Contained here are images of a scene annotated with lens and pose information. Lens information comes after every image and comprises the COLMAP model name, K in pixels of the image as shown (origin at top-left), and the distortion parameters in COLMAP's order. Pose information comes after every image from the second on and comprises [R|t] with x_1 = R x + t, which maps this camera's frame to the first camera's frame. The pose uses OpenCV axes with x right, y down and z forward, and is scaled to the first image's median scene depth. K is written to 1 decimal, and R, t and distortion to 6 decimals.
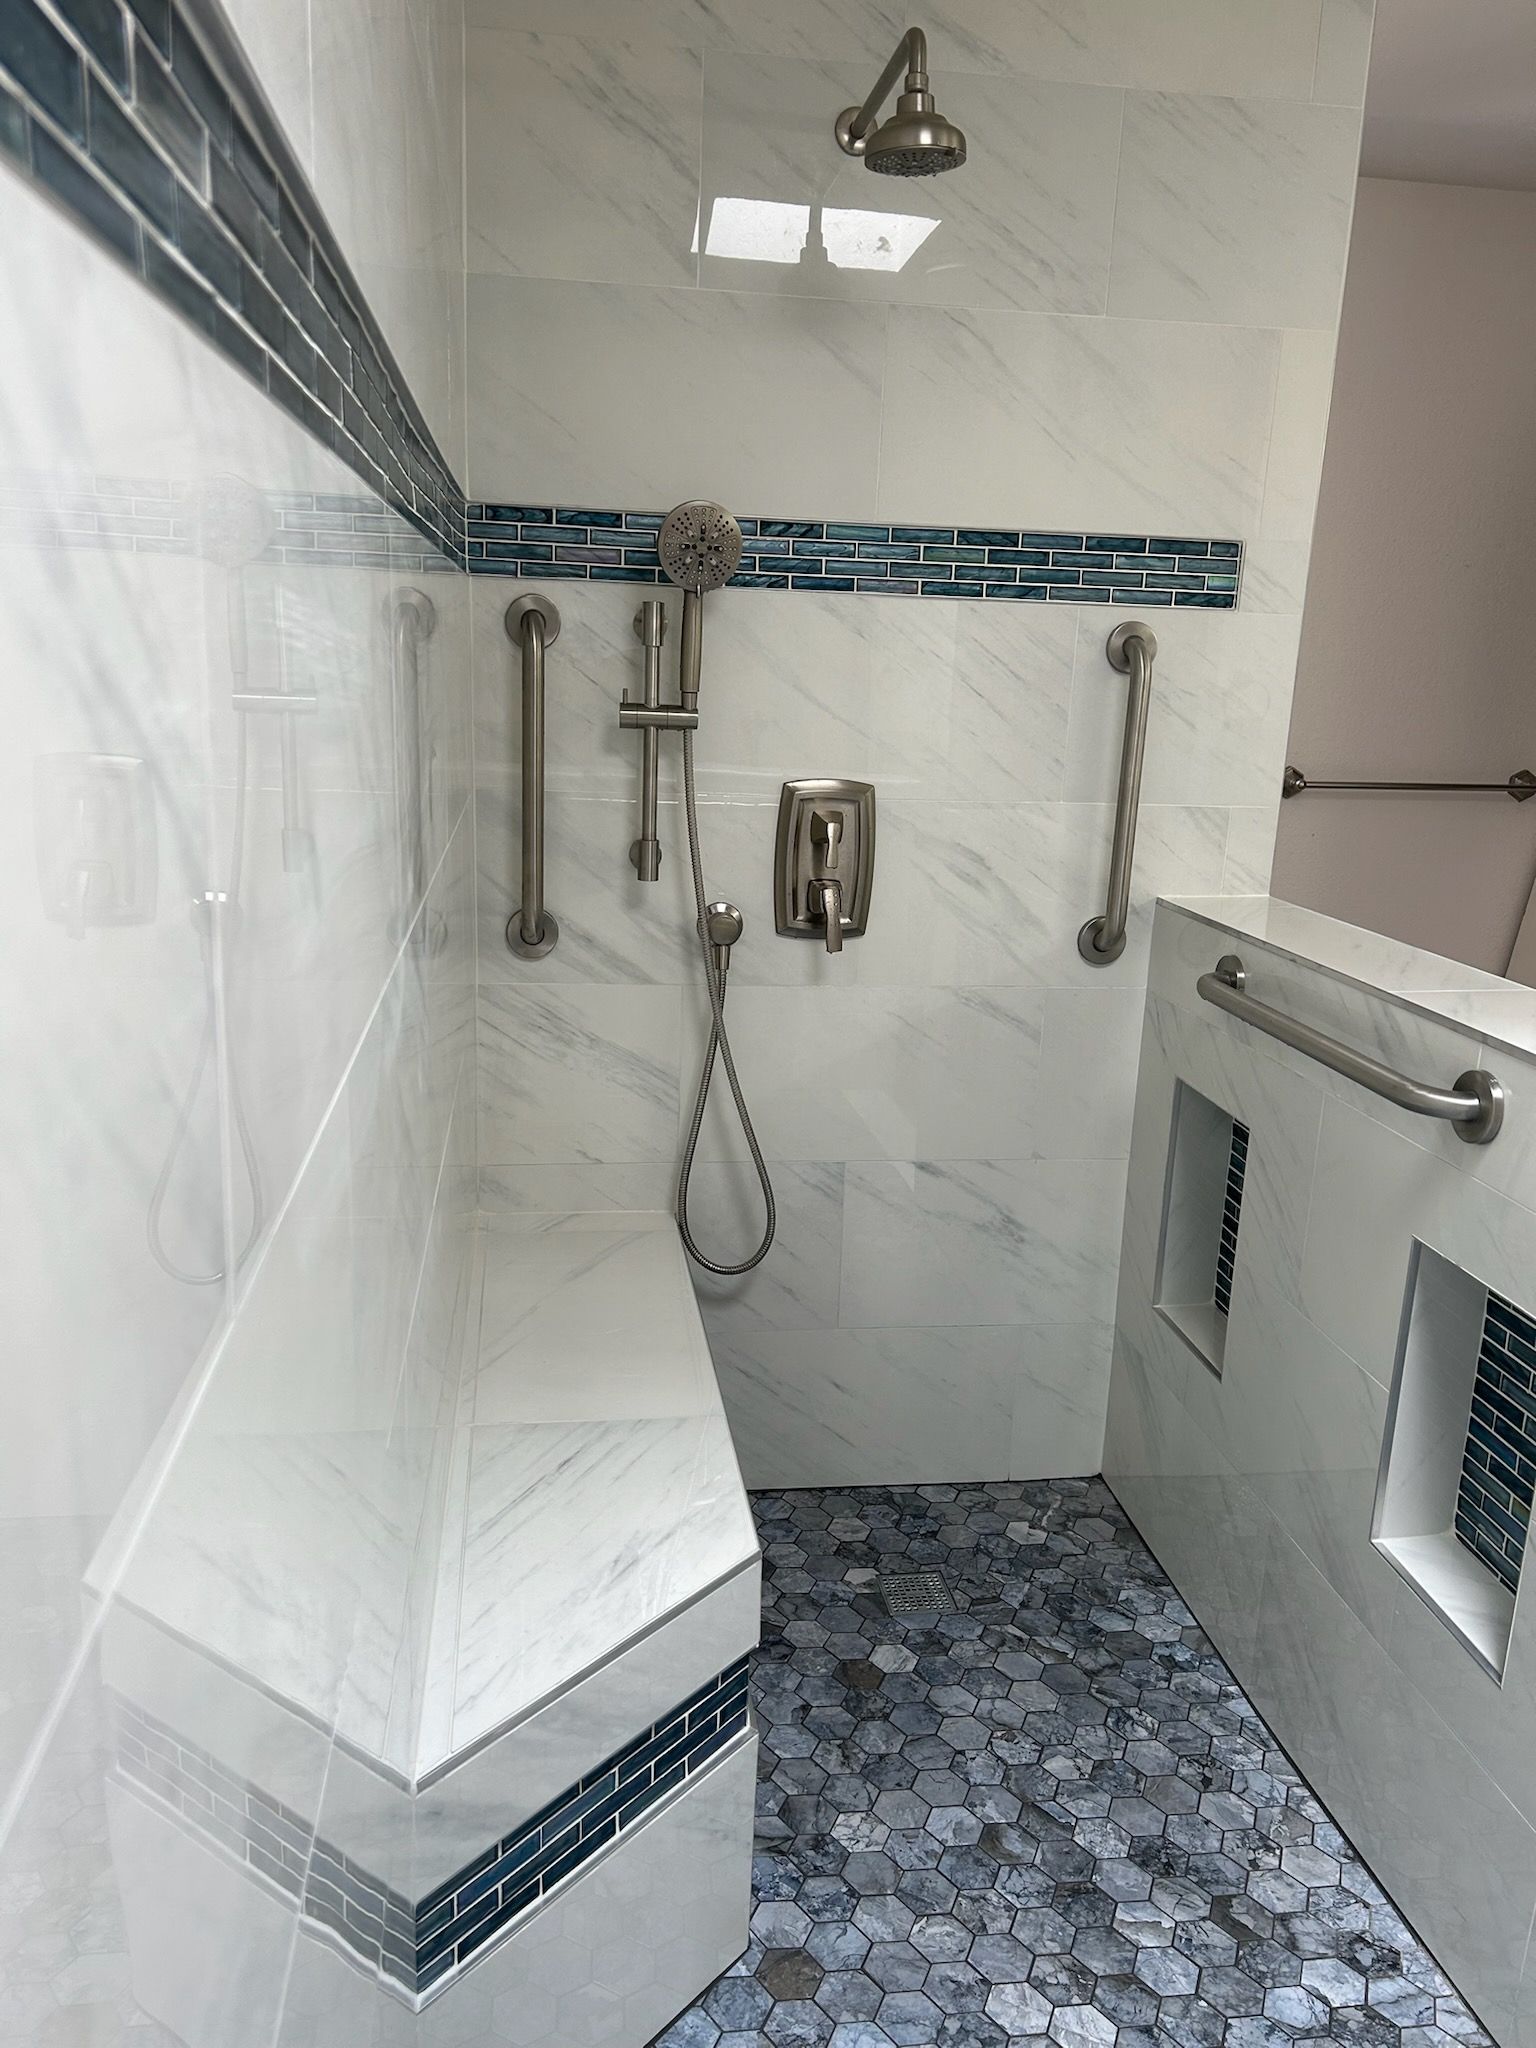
lens RADIAL K [[1534.9, 0, 752.3], [0, 1534.9, 1035.2], [0, 0, 1]] dist [0.056627, -0.078585]
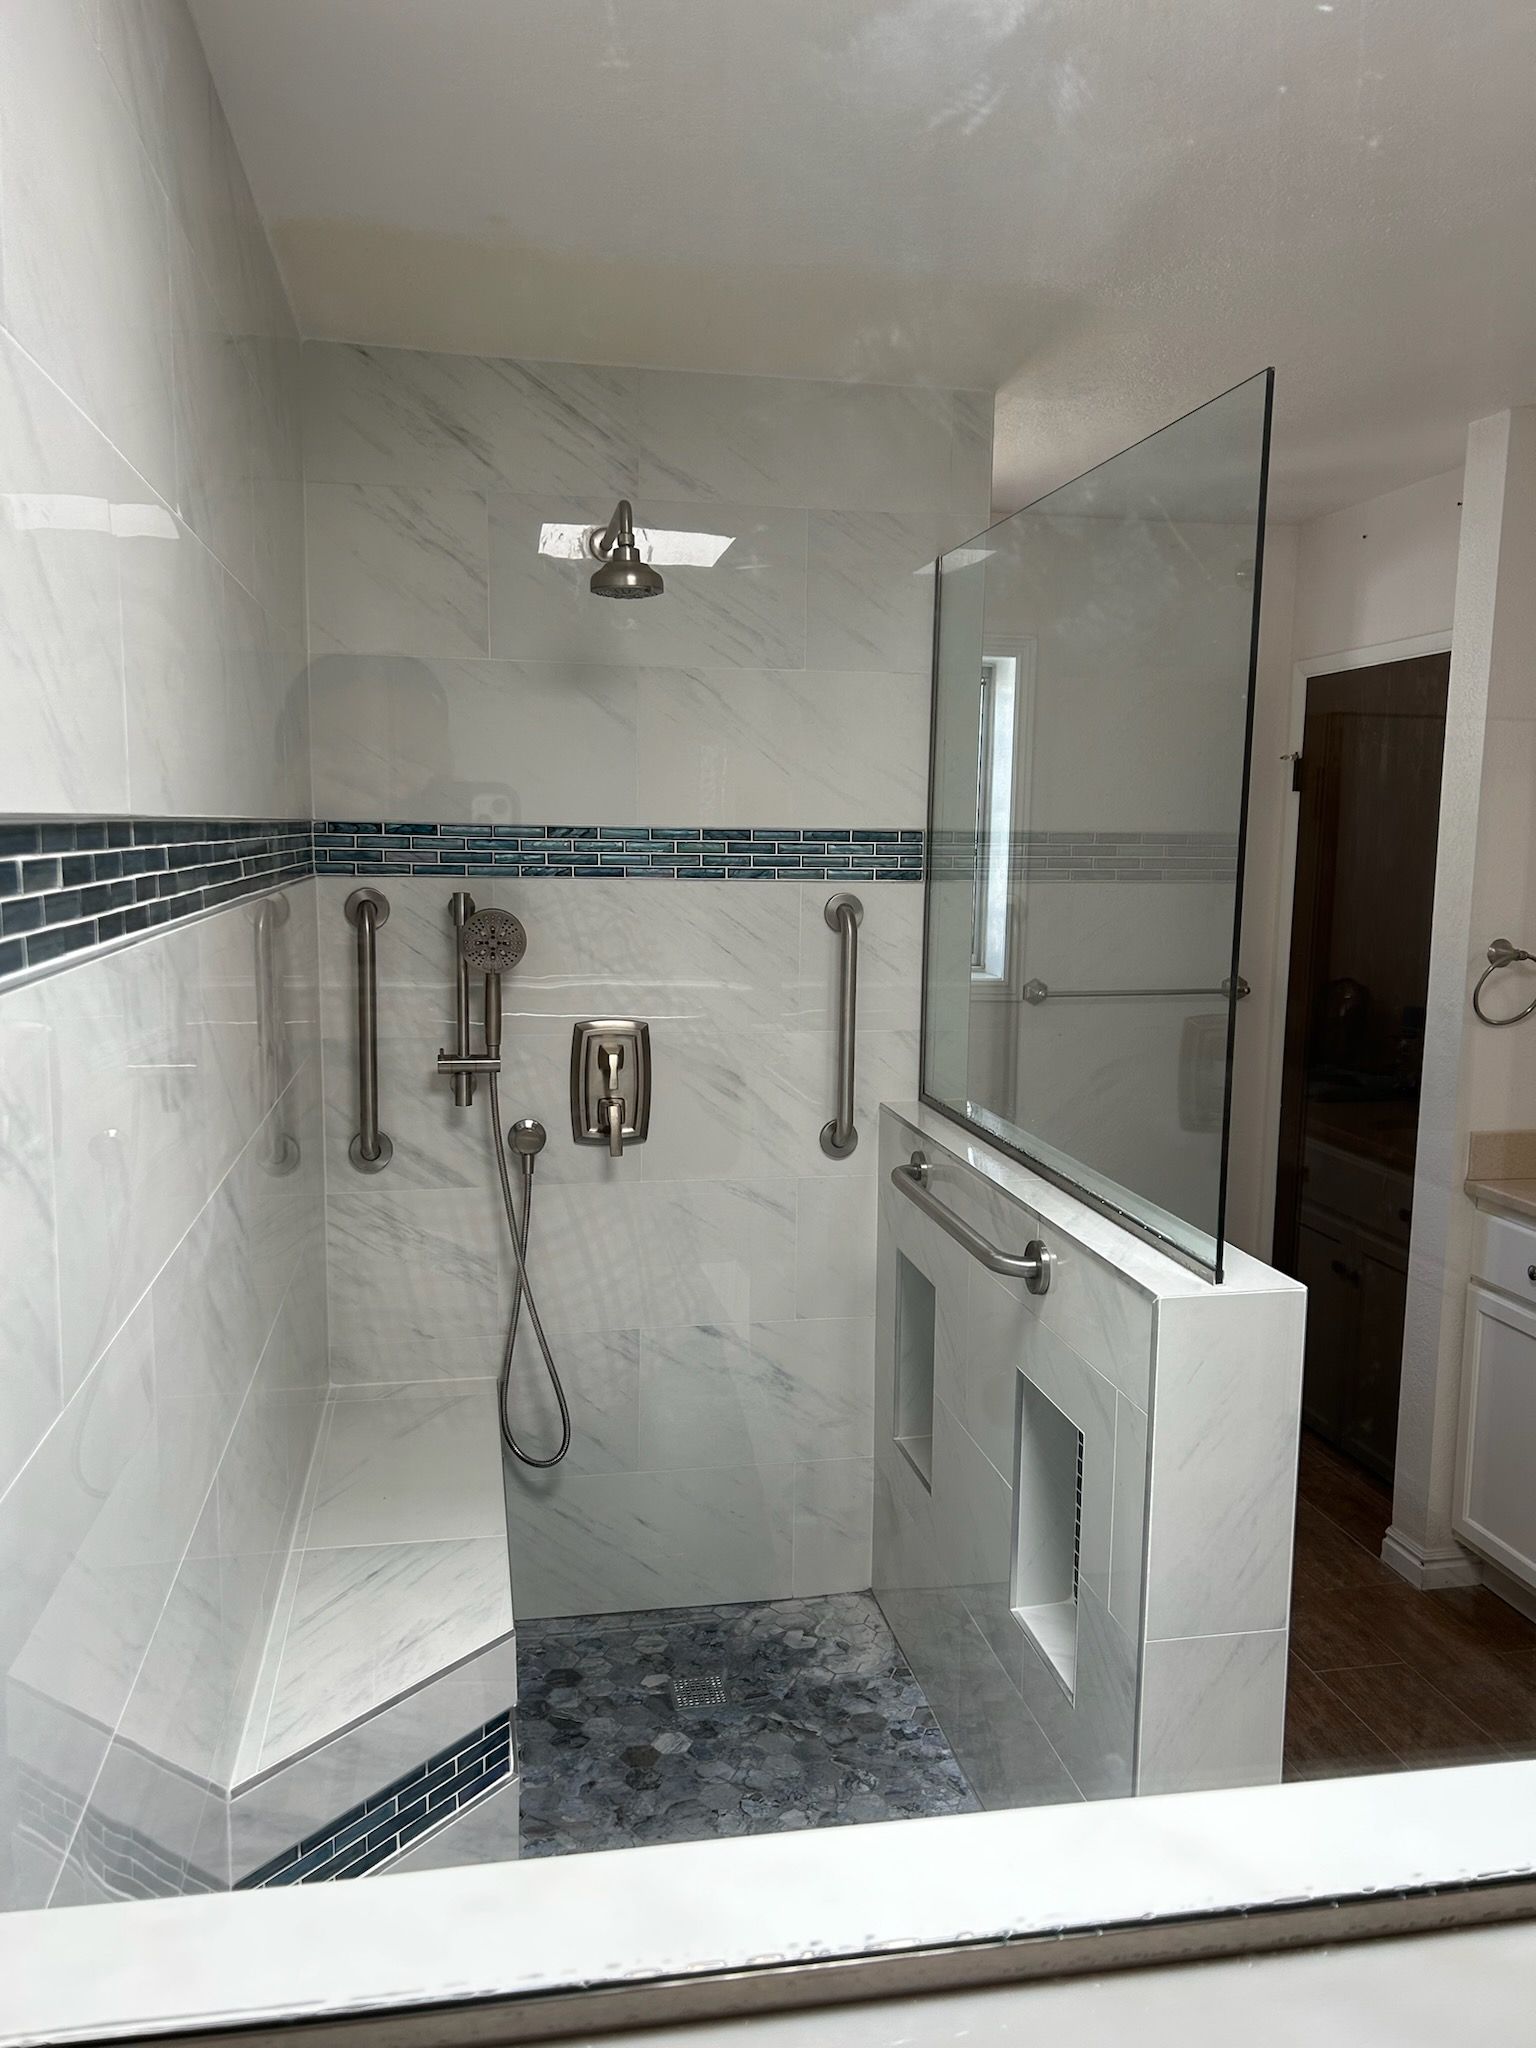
lens RADIAL K [[1534.9, 0, 761.2], [0, 1534.9, 1030.4], [0, 0, 1]] dist [0.056627, -0.078585]
pose [[0.998383, -0.030361, 0.048048, 0.117219], [0.035589, 0.993073, -0.111978, -0.013335], [-0.044316, 0.113507, 0.992548, -0.265667]]
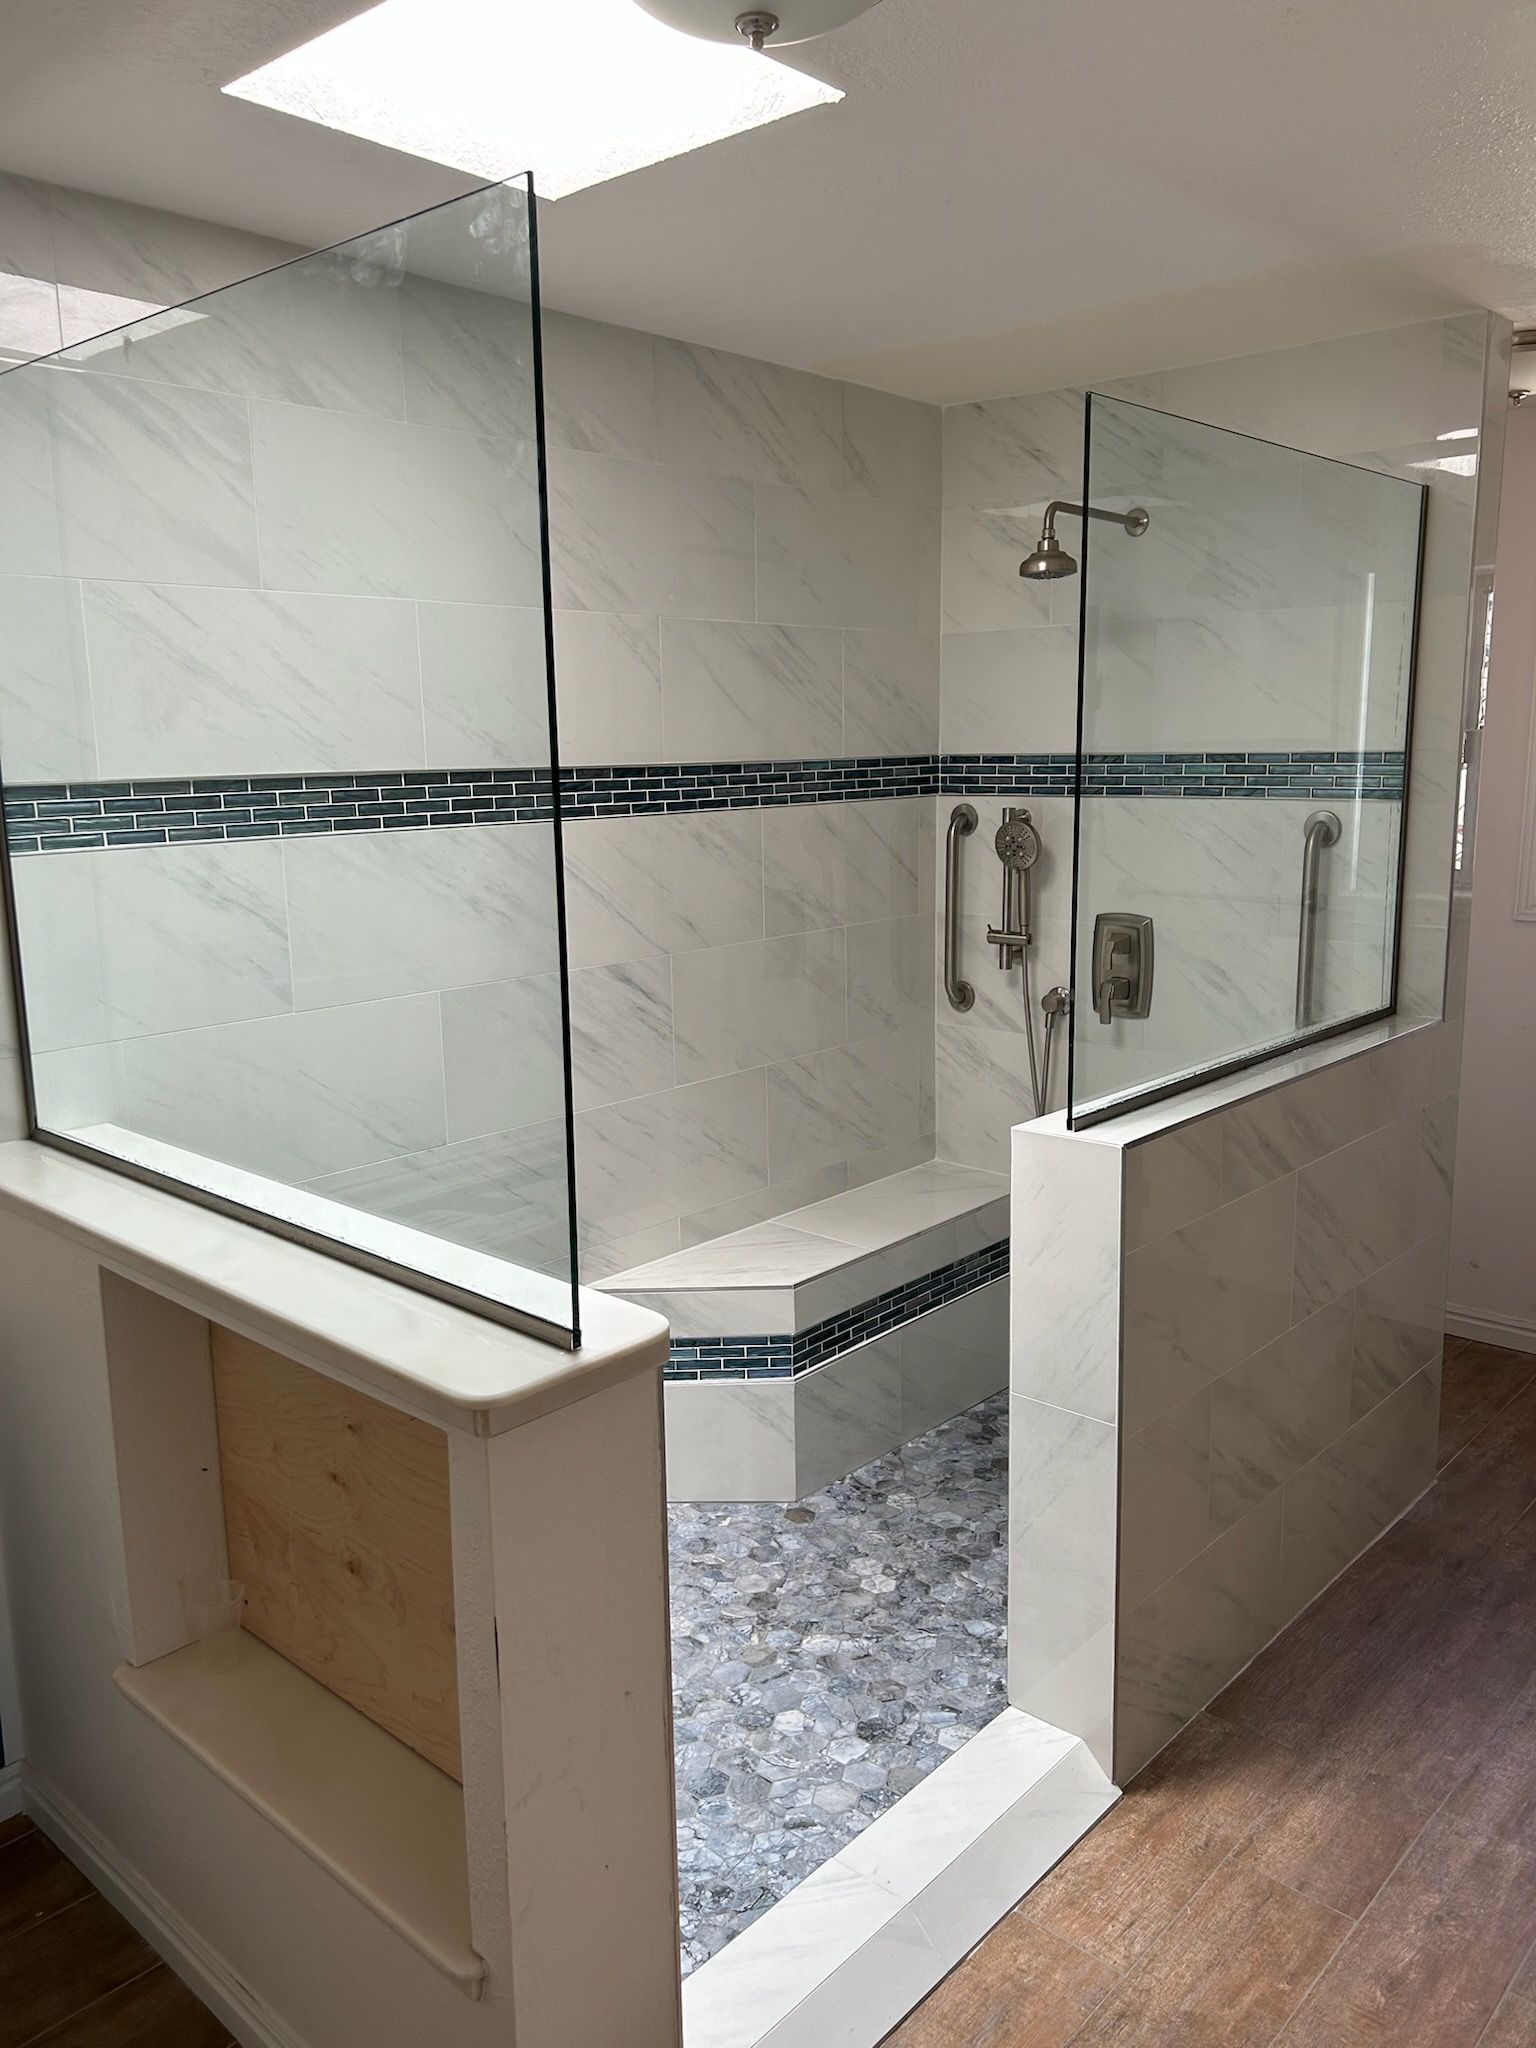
lens RADIAL K [[1534.9, 0, 752.0], [0, 1534.9, 1020.9], [0, 0, 1]] dist [0.056627, -0.078585]
pose [[0.632875, 0.093264, -0.768617, 1.051404], [-0.148988, 0.988835, -0.002691, -0.000009], [0.759784, 0.116218, 0.639704, -0.271539]]
